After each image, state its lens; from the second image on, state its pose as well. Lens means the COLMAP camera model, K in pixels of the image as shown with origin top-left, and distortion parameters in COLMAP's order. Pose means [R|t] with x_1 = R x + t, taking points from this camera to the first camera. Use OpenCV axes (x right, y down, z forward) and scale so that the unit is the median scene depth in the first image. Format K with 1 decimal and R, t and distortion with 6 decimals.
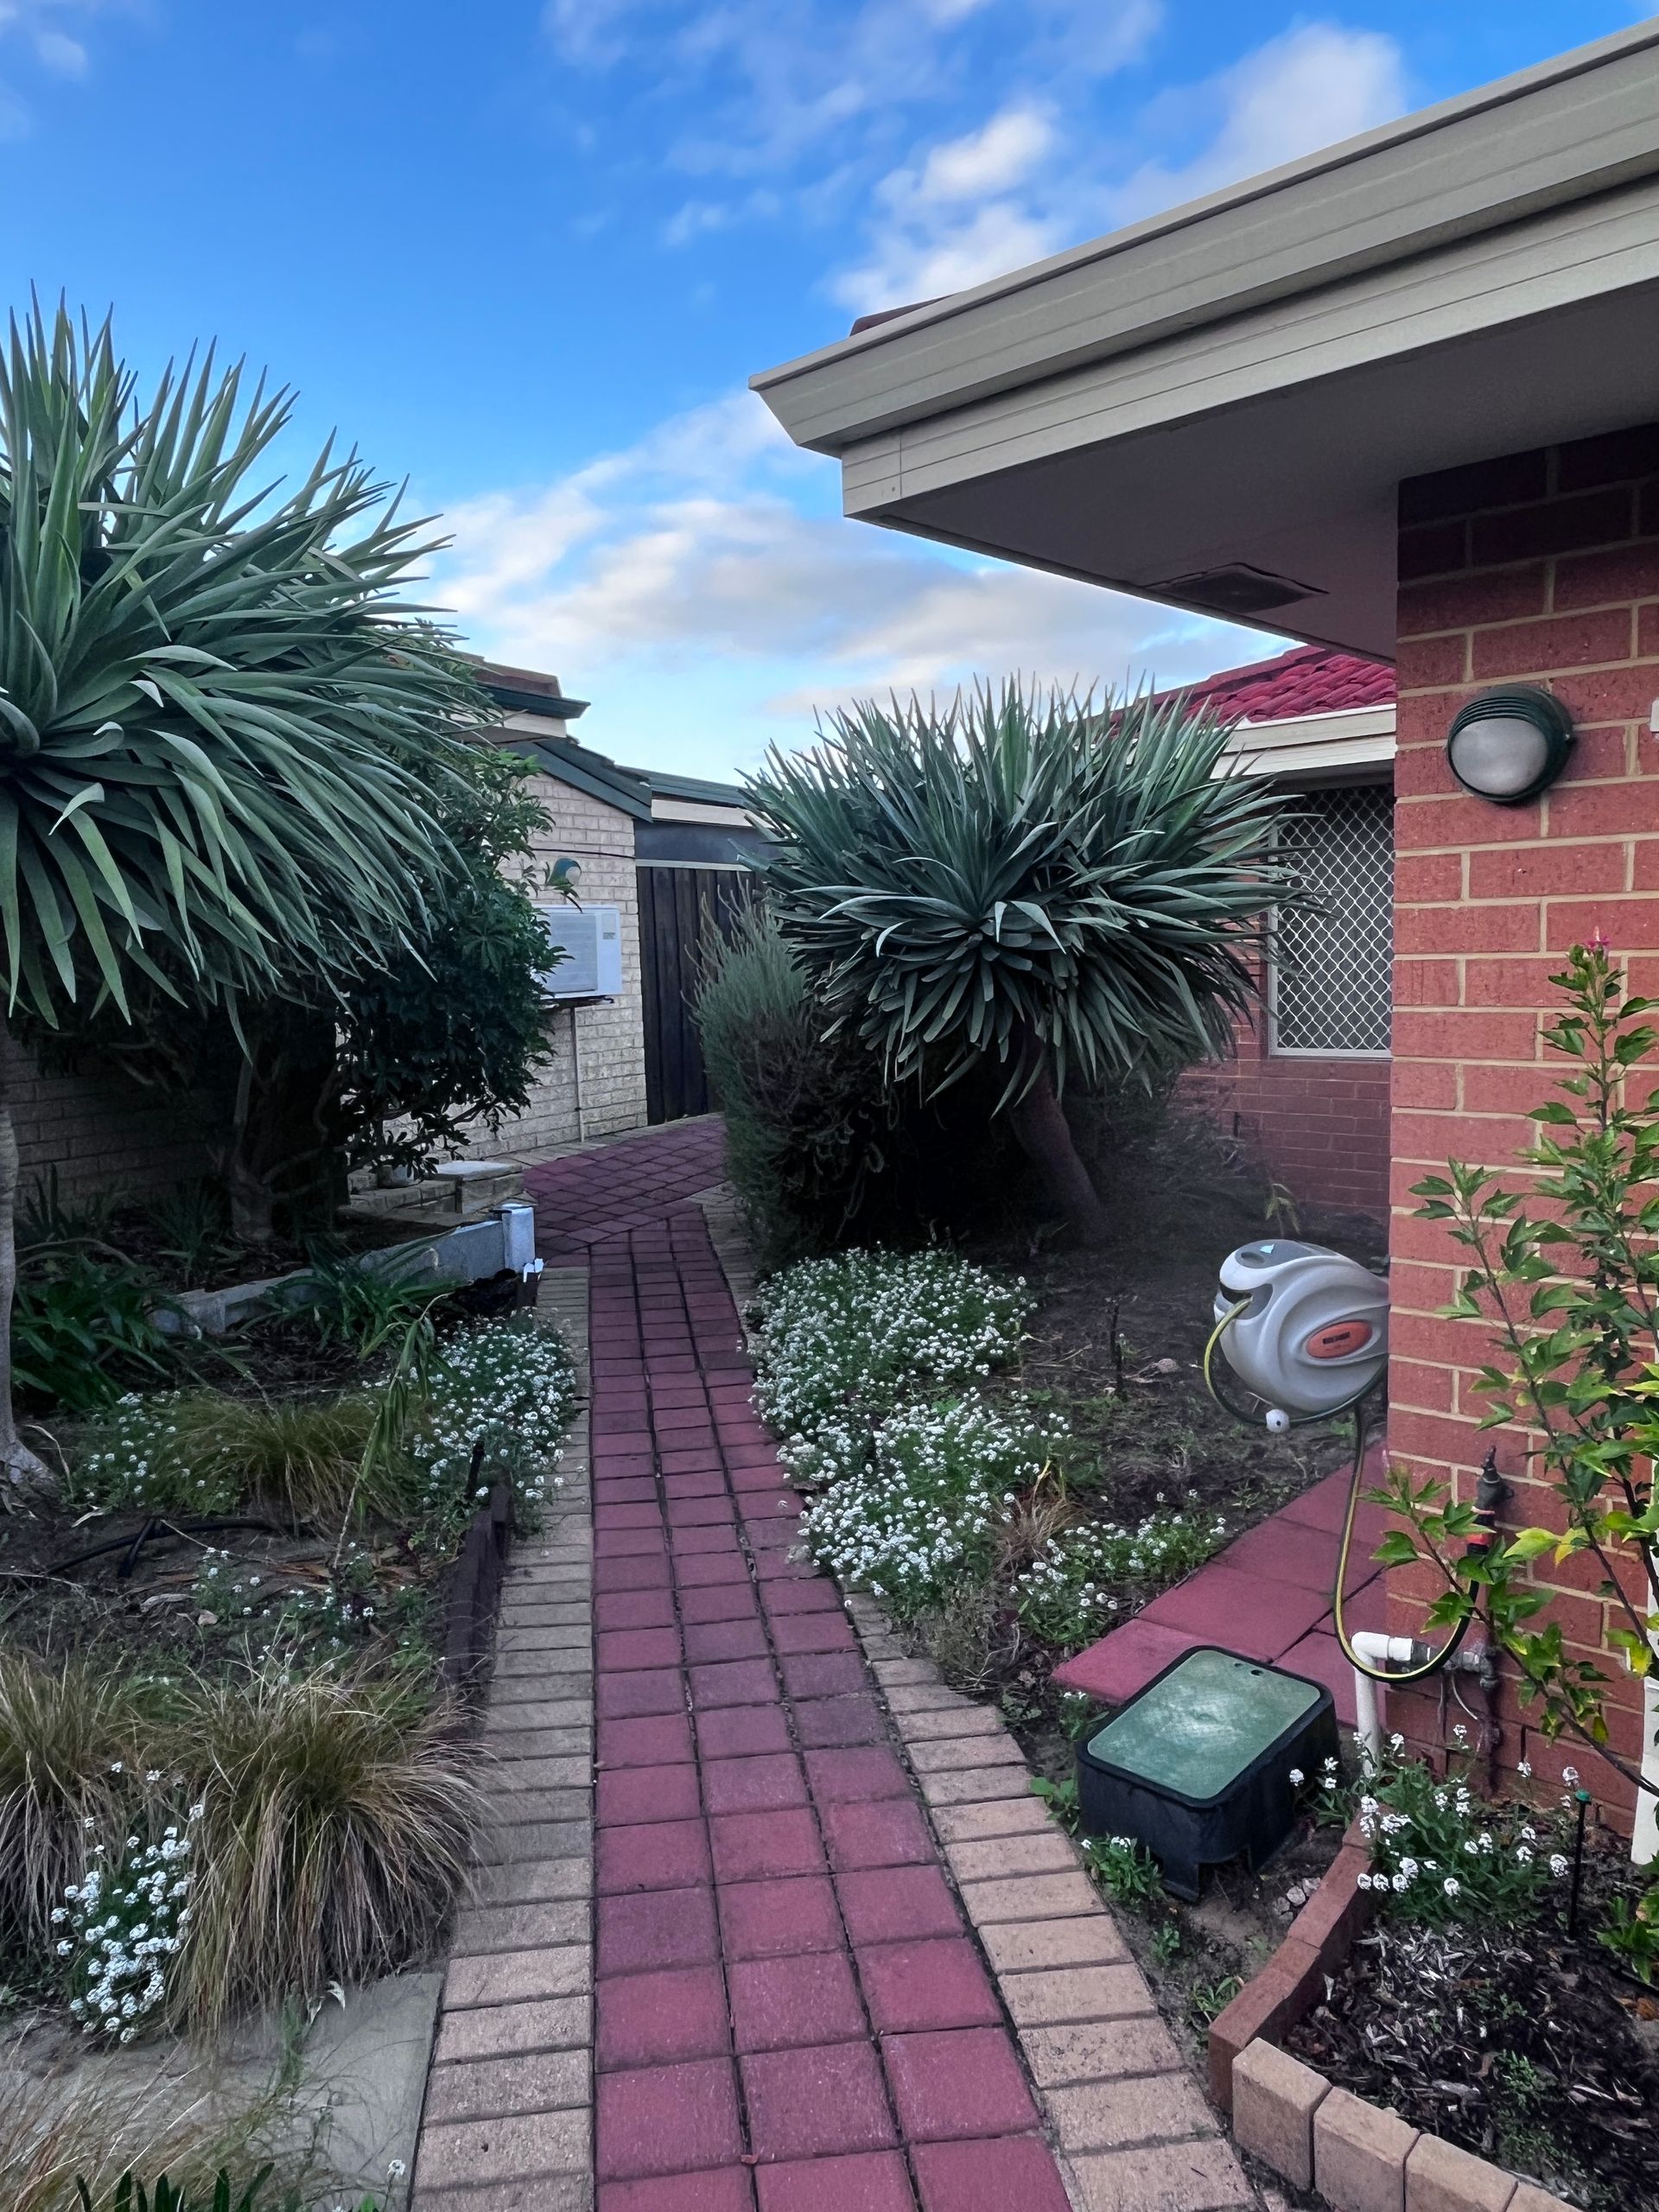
lens RADIAL K [[1471.5, 0, 837.8], [0, 1471.5, 1116.0], [0, 0, 1]] dist [0.010472, -0.014862]
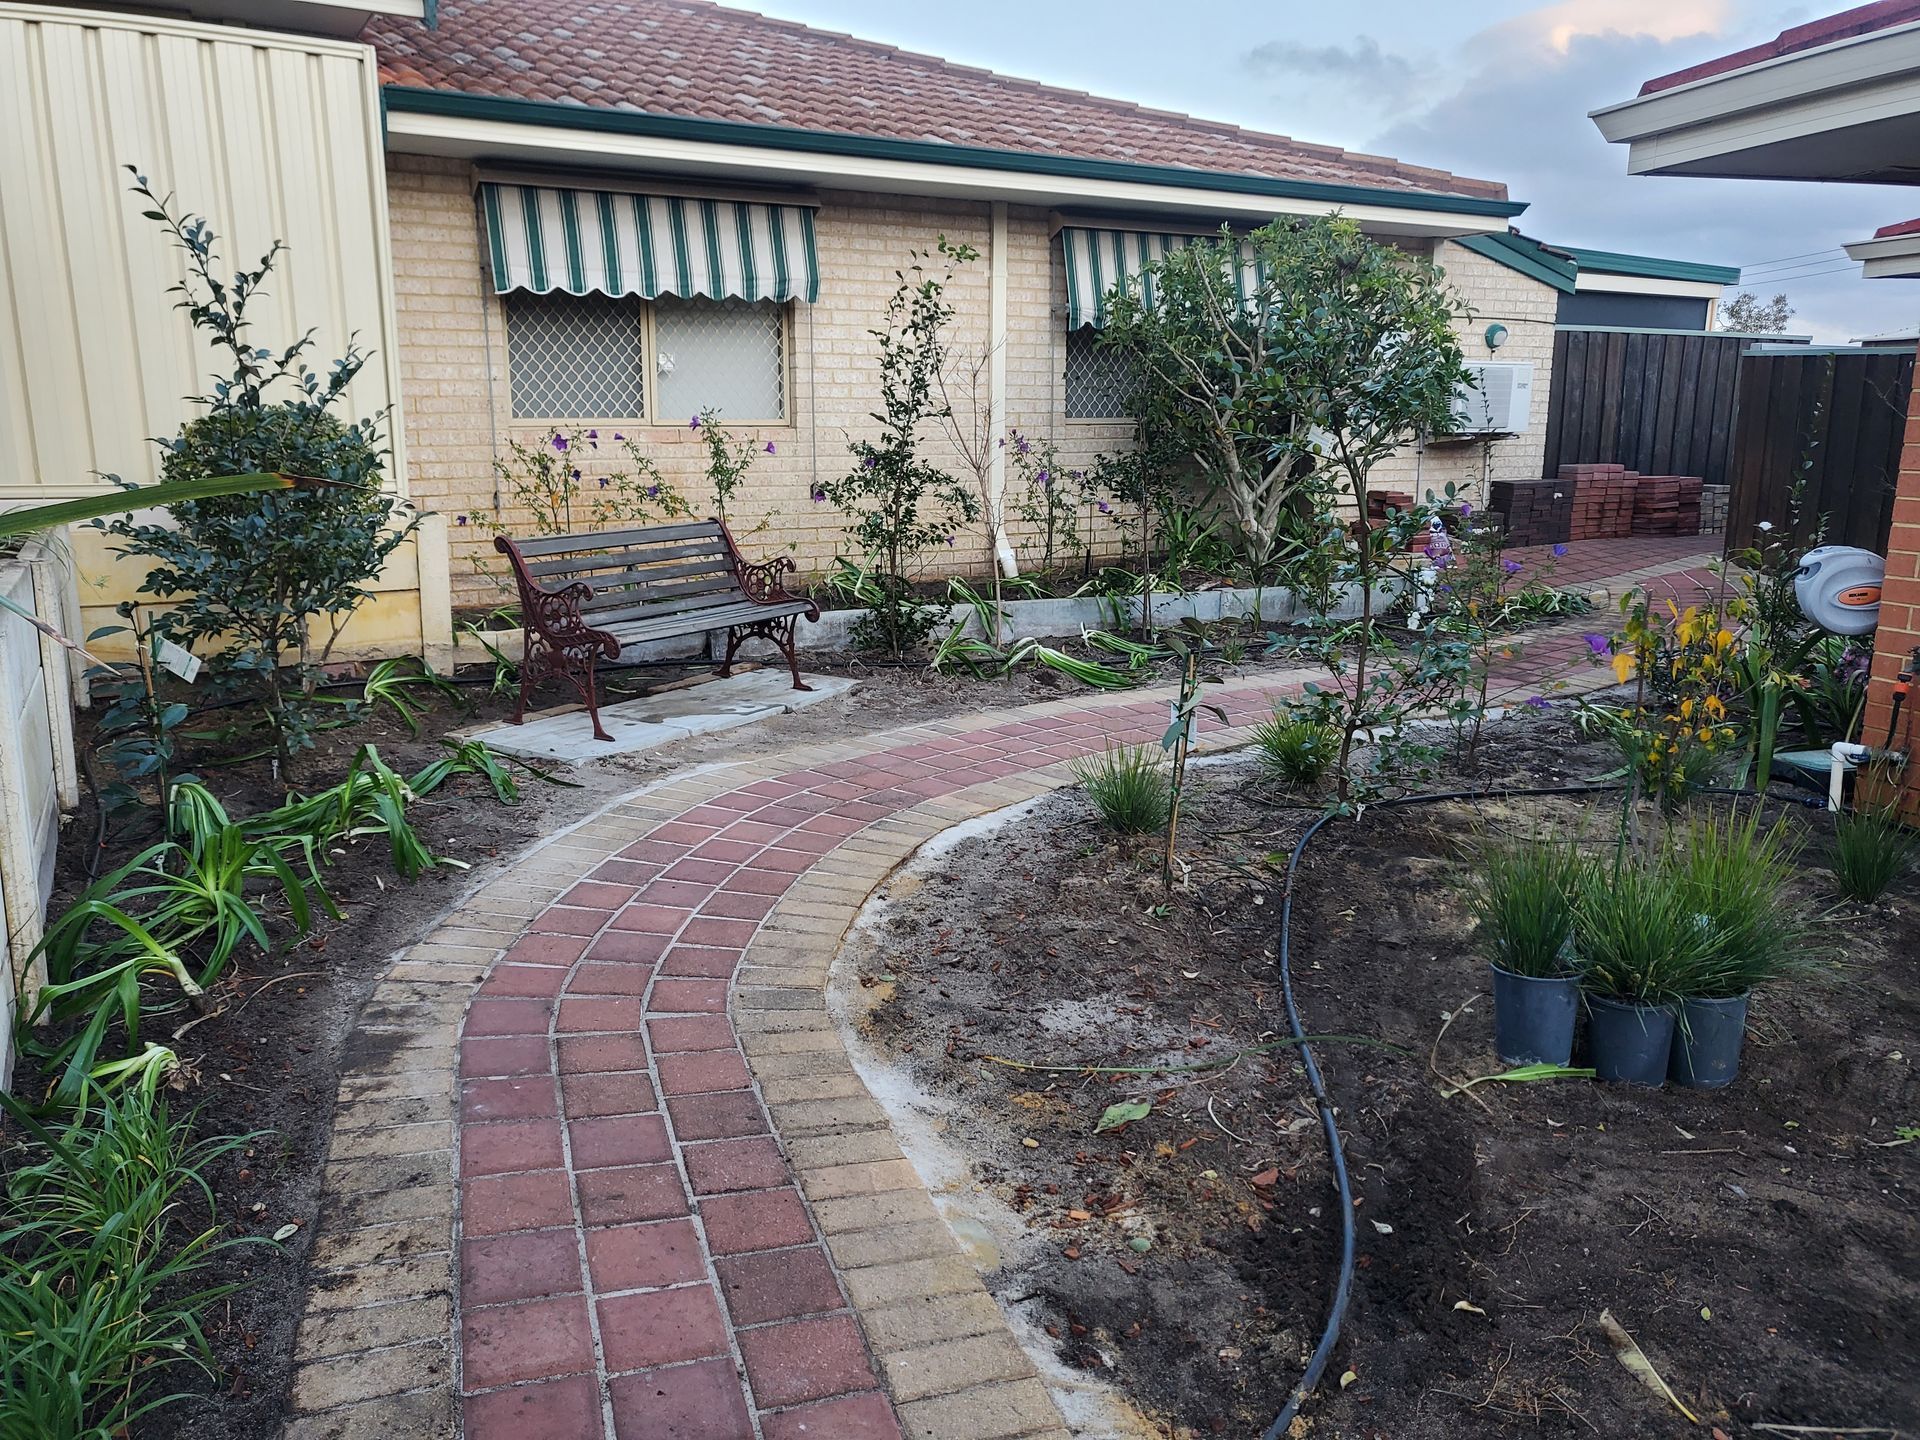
lens RADIAL K [[1465.2, 0, 963.8], [0, 1465.2, 724.6], [0, 0, 1]] dist [-0.012188, 0.055010]
pose [[0.863011, 0.135093, -0.486787, 0.196723], [-0.085005, 0.988675, 0.123676, 0.124195], [0.497982, -0.065354, 0.864721, -0.856040]]
